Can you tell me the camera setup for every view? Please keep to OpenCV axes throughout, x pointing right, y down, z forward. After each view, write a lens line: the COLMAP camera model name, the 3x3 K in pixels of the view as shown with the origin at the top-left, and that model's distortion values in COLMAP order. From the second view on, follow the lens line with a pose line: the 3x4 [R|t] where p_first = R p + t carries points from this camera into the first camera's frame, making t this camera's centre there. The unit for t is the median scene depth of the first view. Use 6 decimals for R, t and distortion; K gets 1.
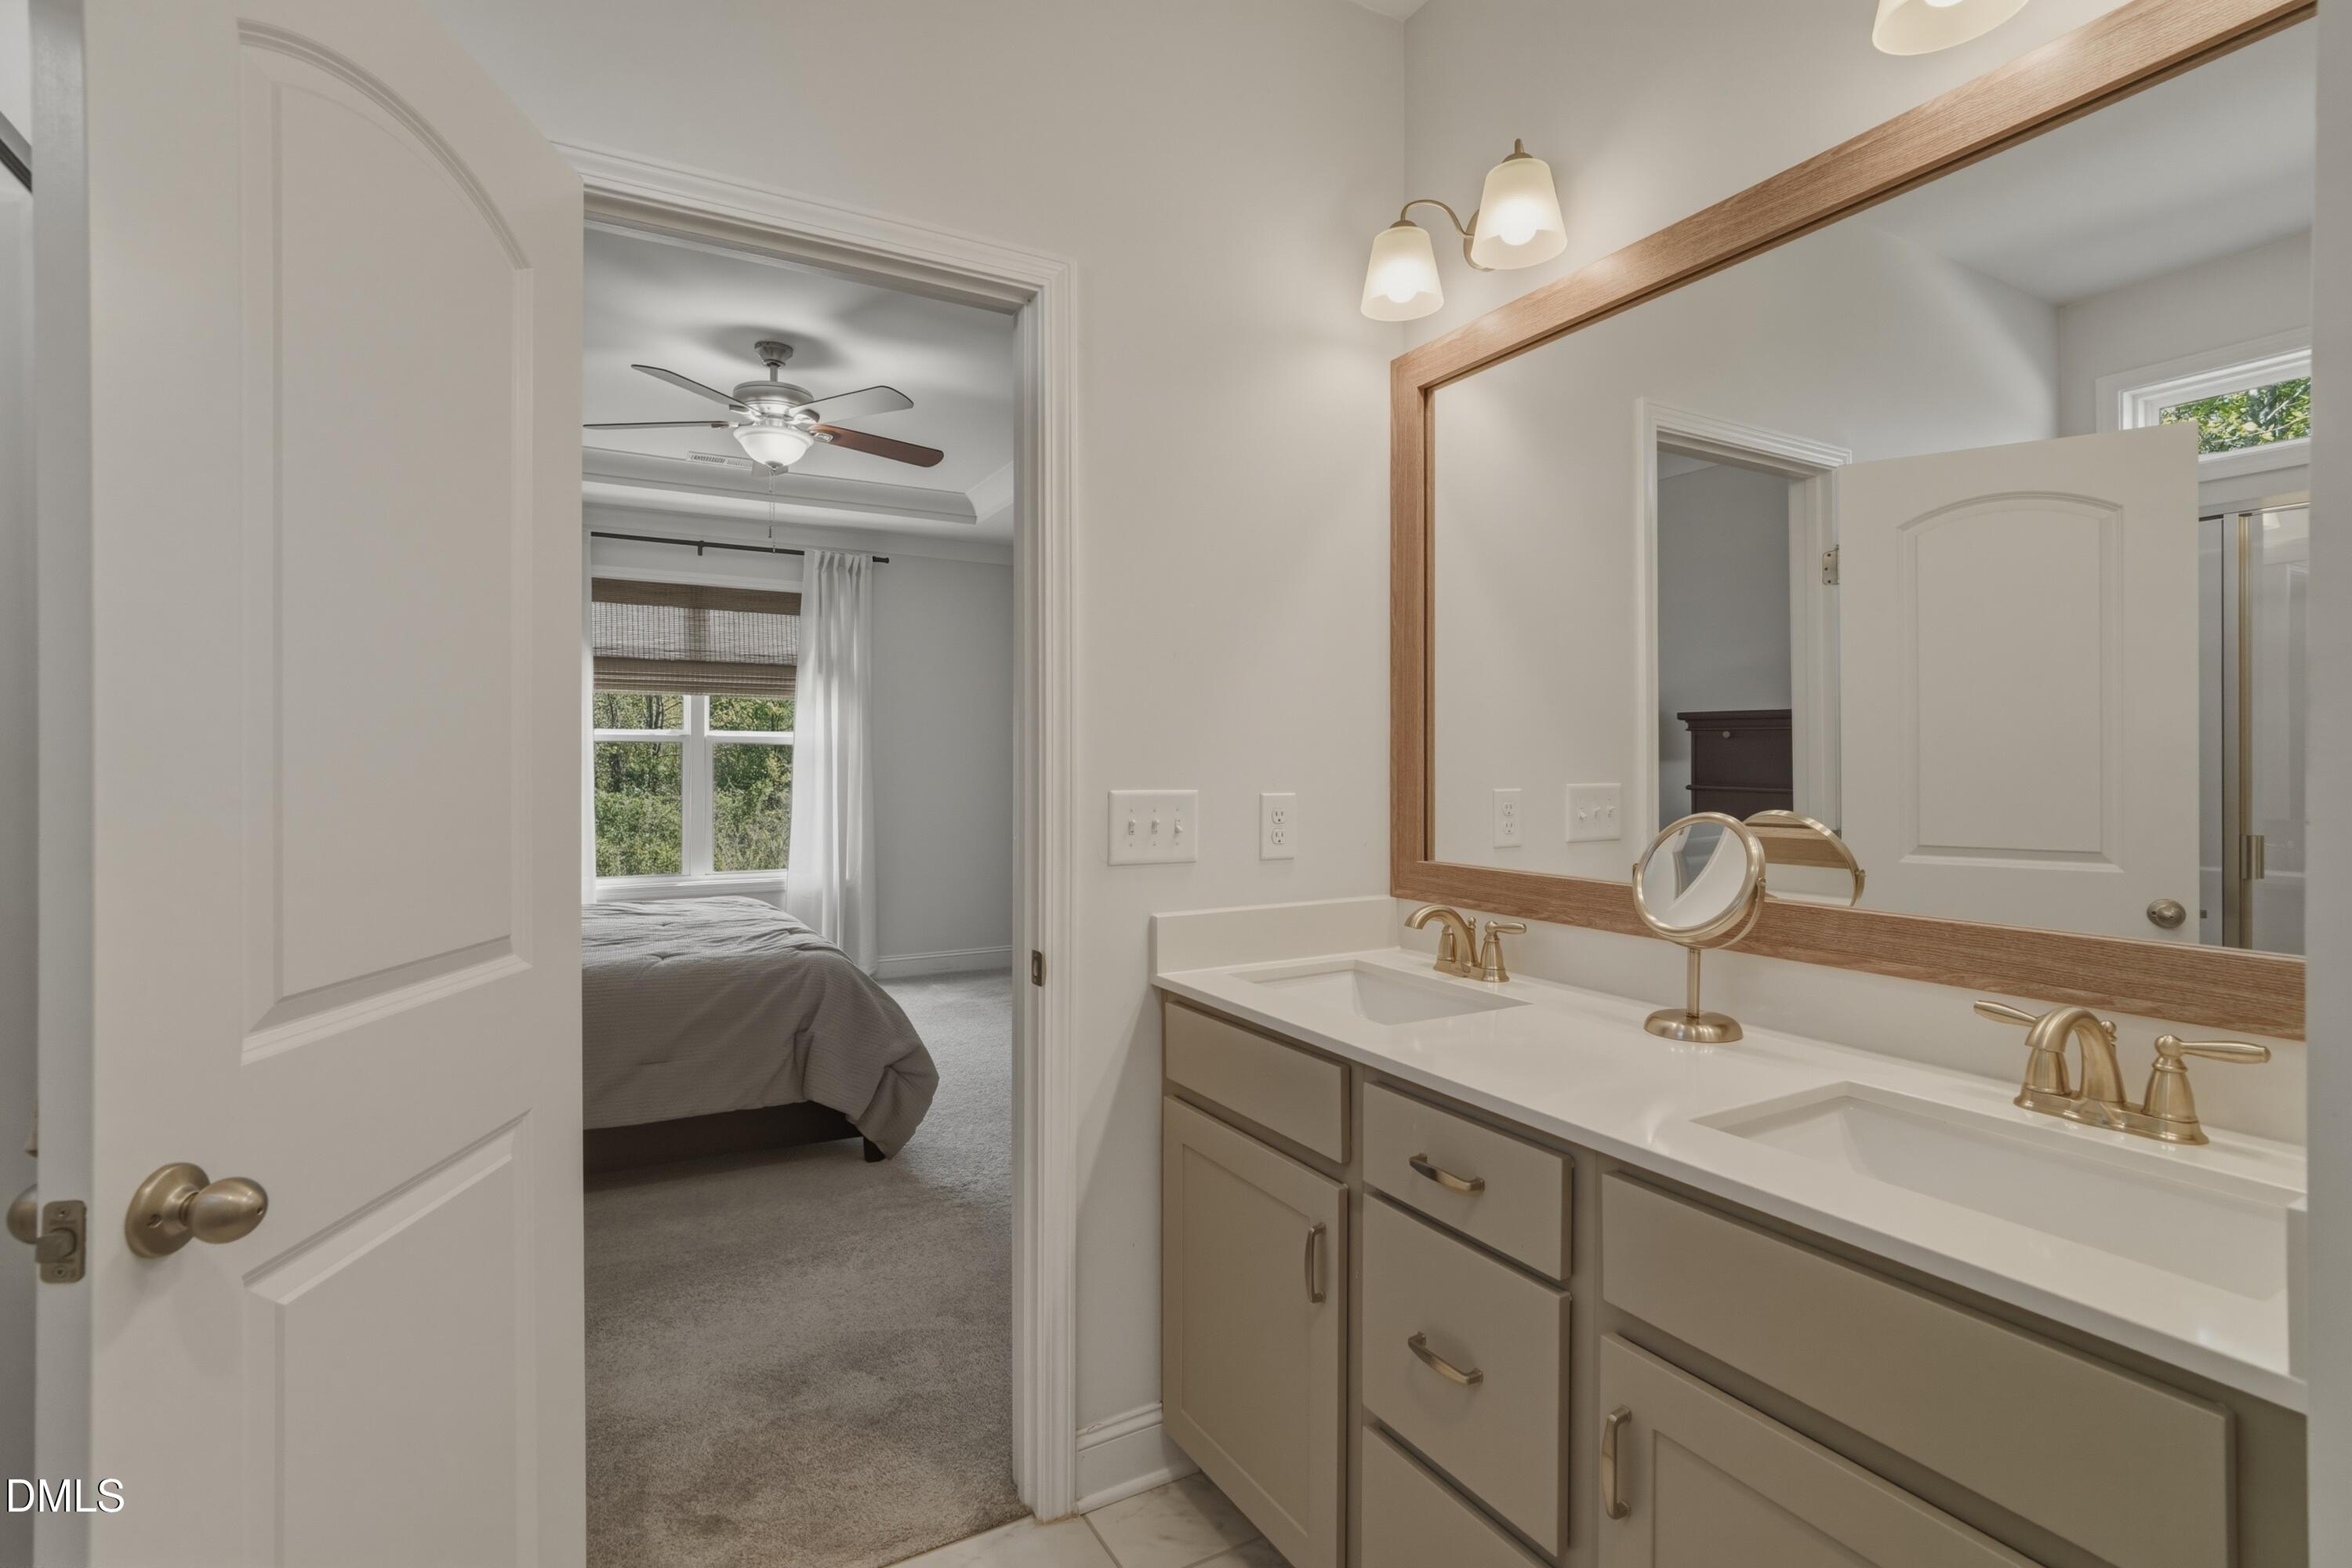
lens RADIAL K [[1100.9, 0, 1173.2], [0, 1100.9, 786.1], [0, 0, 1]] dist [-0.017539, 0.008027]
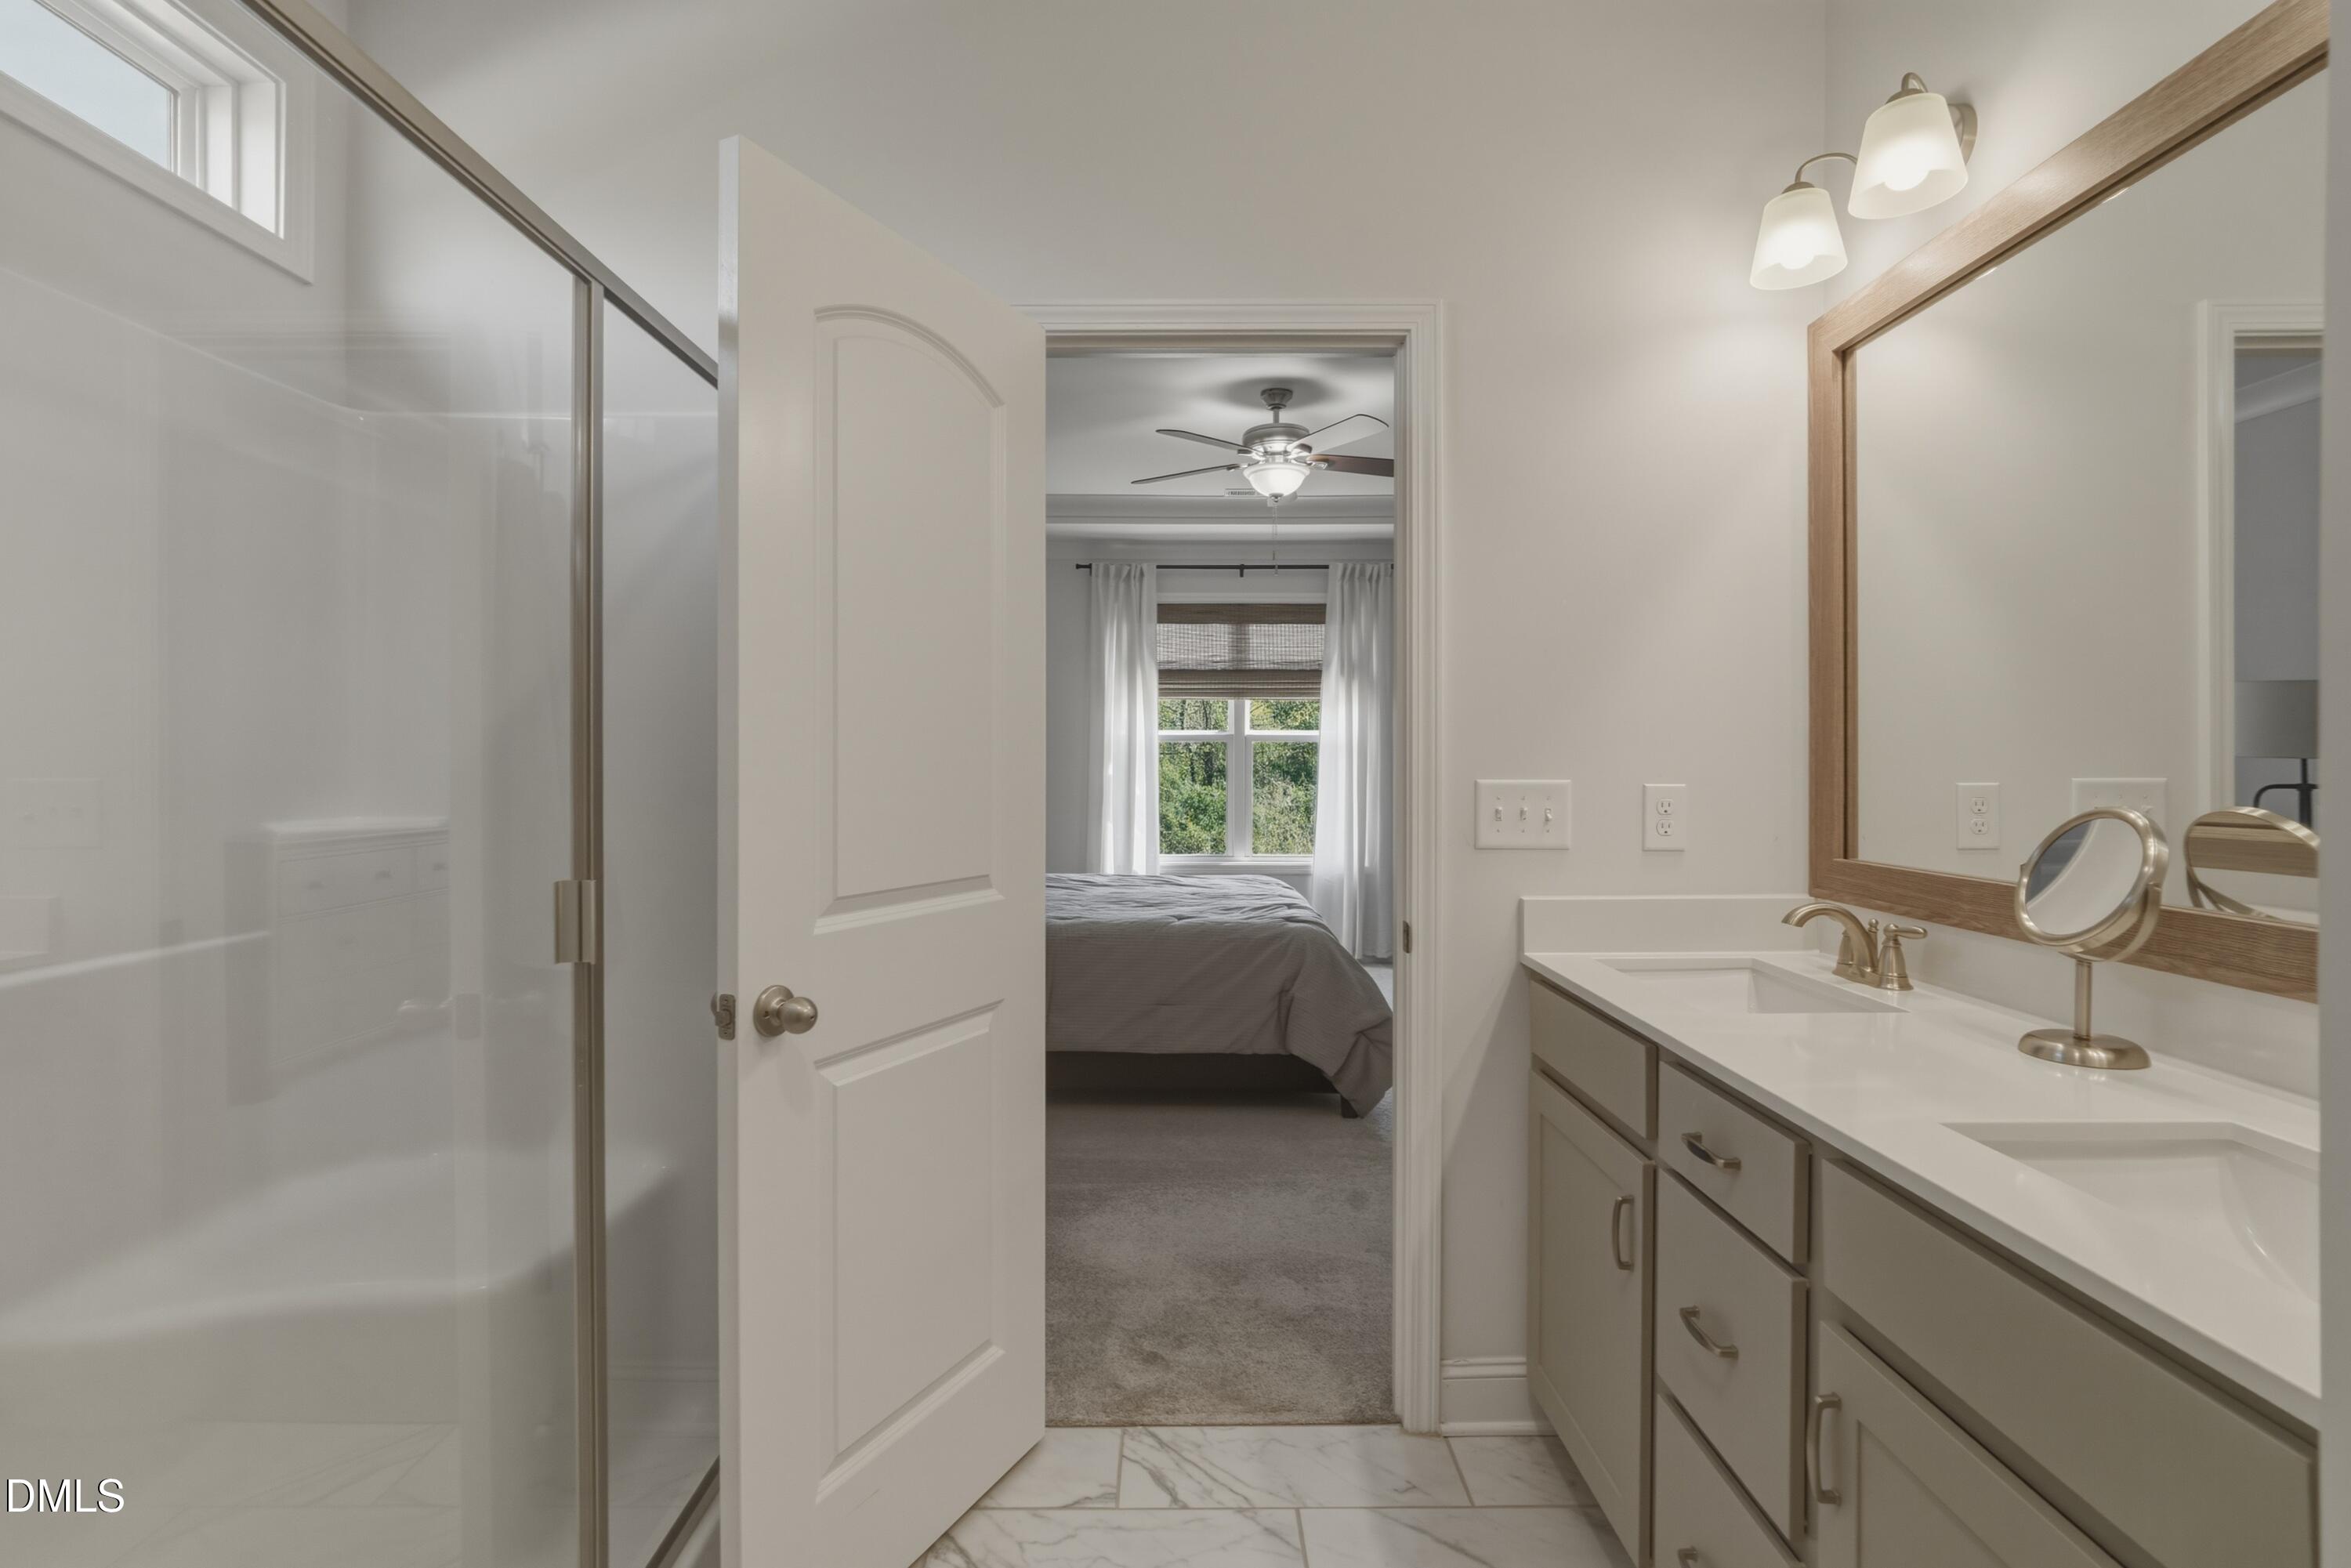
lens RADIAL K [[1100.4, 0, 1177.8], [0, 1100.4, 782.9], [0, 0, 1]] dist [-0.017539, 0.008027]
pose [[0.872920, 0.007586, -0.487804, 0.215105], [-0.007707, 0.999969, 0.001759, 0.008157], [0.487802, 0.002224, 0.872952, -0.092920]]
